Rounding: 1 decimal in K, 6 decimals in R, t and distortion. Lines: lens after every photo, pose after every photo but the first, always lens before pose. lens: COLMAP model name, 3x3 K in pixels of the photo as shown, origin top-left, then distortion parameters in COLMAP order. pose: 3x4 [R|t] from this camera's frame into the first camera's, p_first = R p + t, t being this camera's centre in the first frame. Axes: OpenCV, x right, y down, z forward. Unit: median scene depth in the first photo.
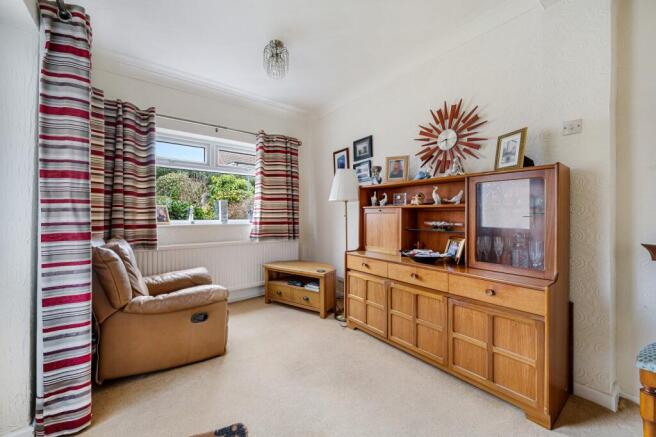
lens RADIAL K [[261.9, 0, 325.4], [0, 261.9, 216.9], [0, 0, 1]] dist [-0.002218, 0.000093]
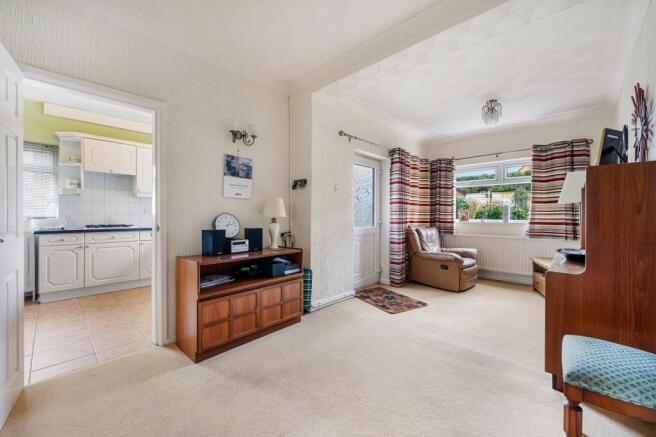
lens RADIAL K [[261.9, 0, 327.9], [0, 261.9, 215.0], [0, 0, 1]] dist [-0.002218, 0.000093]
pose [[0.163078, -0.004600, -0.986602, 0.788055], [-0.010762, 0.999921, -0.006441, 0.005155], [0.986554, 0.011668, 0.163016, -0.116428]]
